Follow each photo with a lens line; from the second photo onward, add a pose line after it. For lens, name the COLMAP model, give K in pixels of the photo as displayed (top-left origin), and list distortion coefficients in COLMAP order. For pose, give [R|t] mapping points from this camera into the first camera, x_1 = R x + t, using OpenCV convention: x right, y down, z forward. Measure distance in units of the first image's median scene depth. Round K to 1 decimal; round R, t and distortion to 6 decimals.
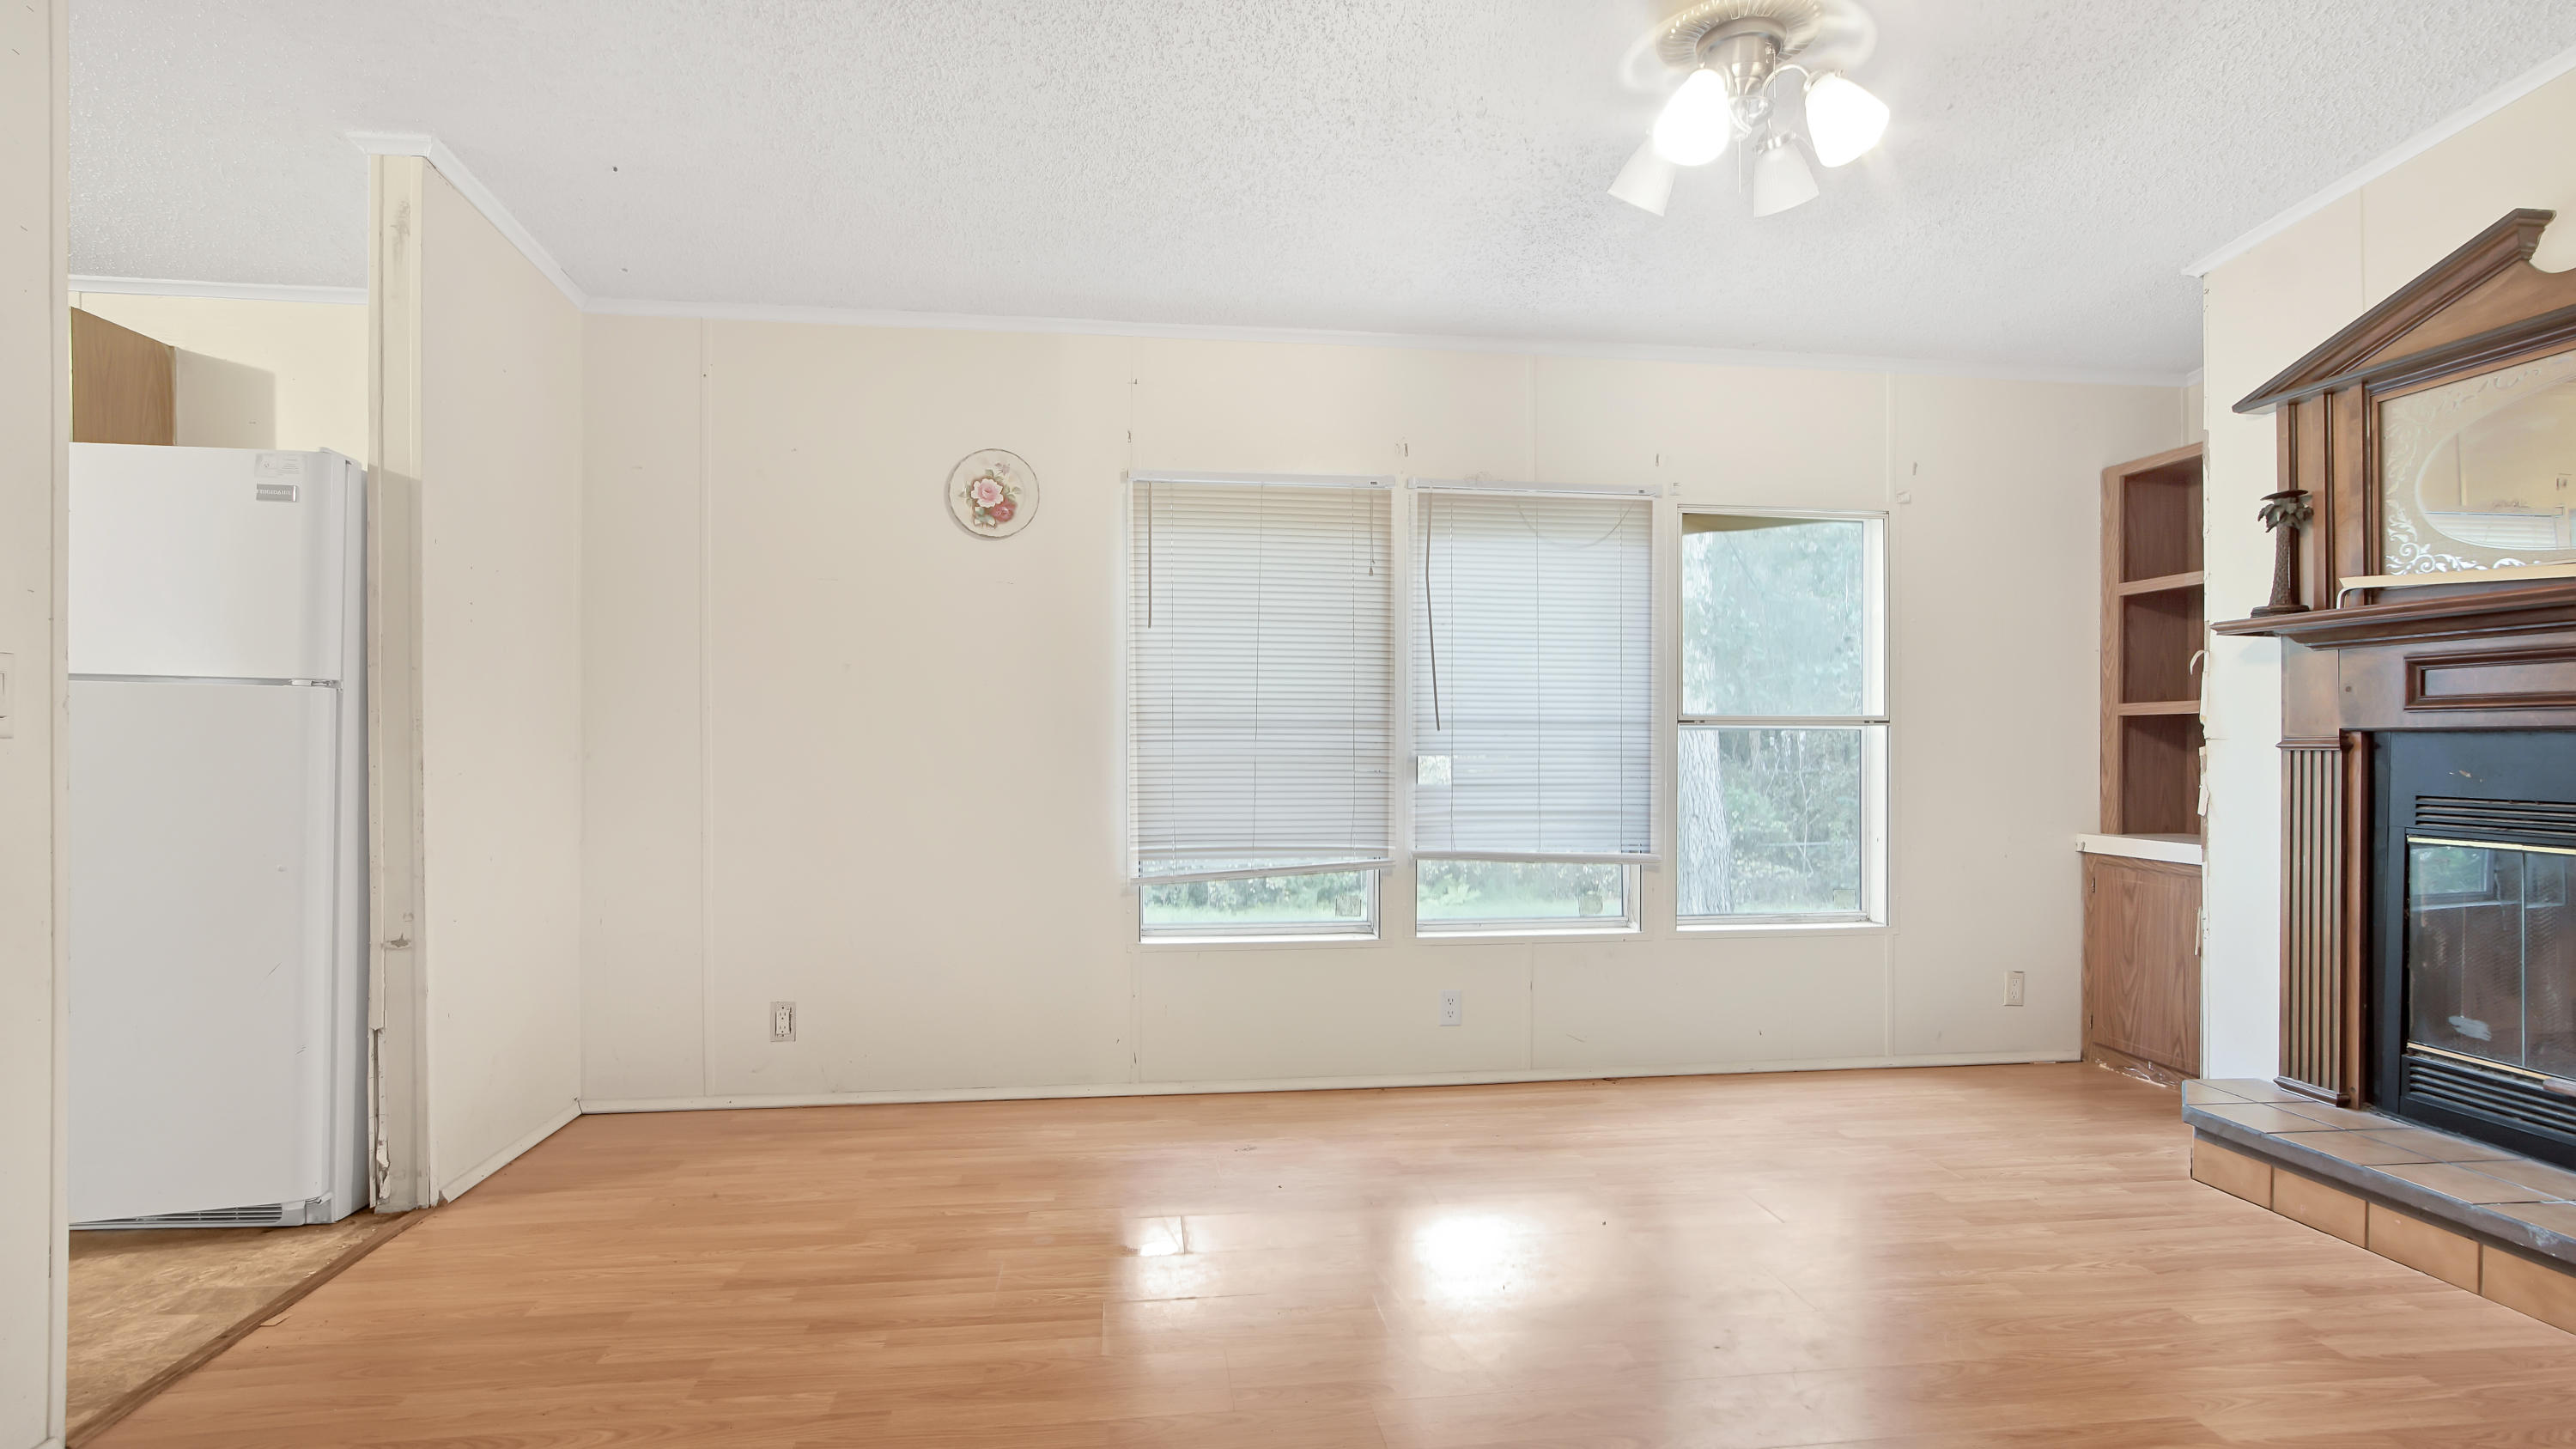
lens RADIAL K [[1221.5, 0, 1292.6], [0, 1221.5, 773.6], [0, 0, 1]] dist [-0.019797, 0.011226]
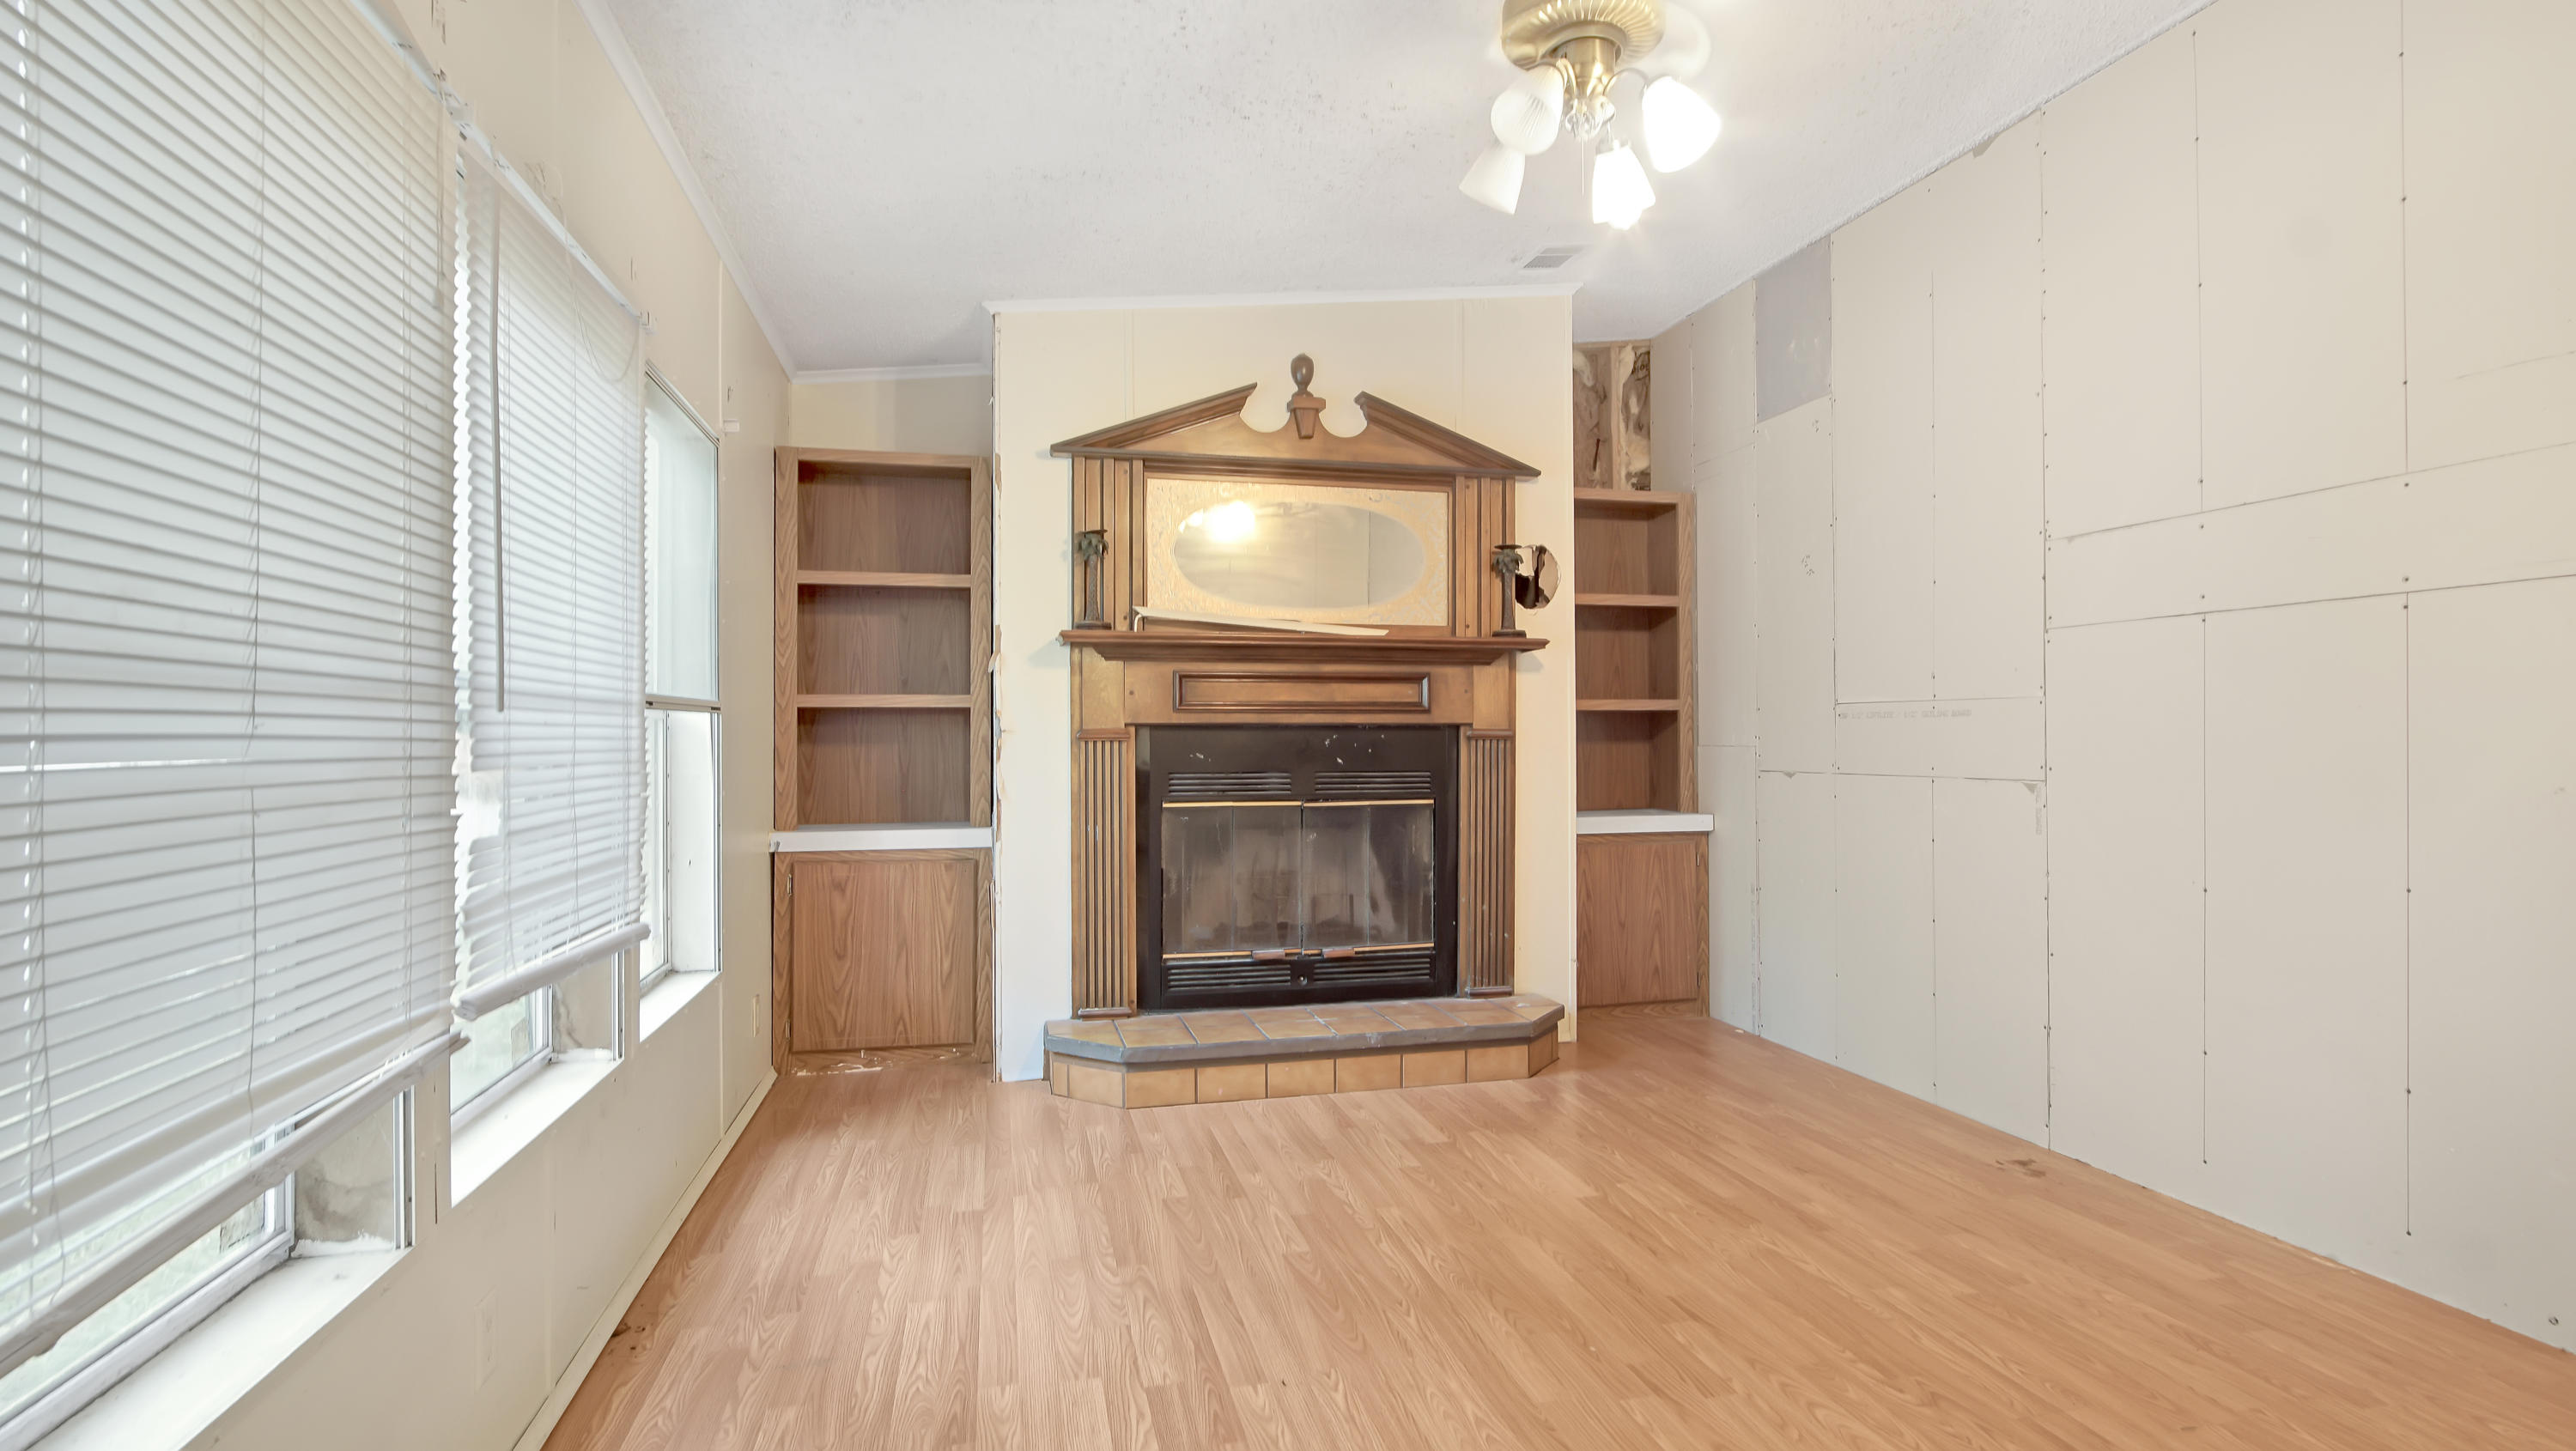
lens RADIAL K [[1221.2, 0, 1292.6], [0, 1221.2, 774.6], [0, 0, 1]] dist [-0.019797, 0.011226]
pose [[-0.122539, -0.038347, 0.991723, -0.426243], [0.024205, 0.998841, 0.041613, -0.032035], [-0.992168, 0.029104, -0.121469, 0.970527]]
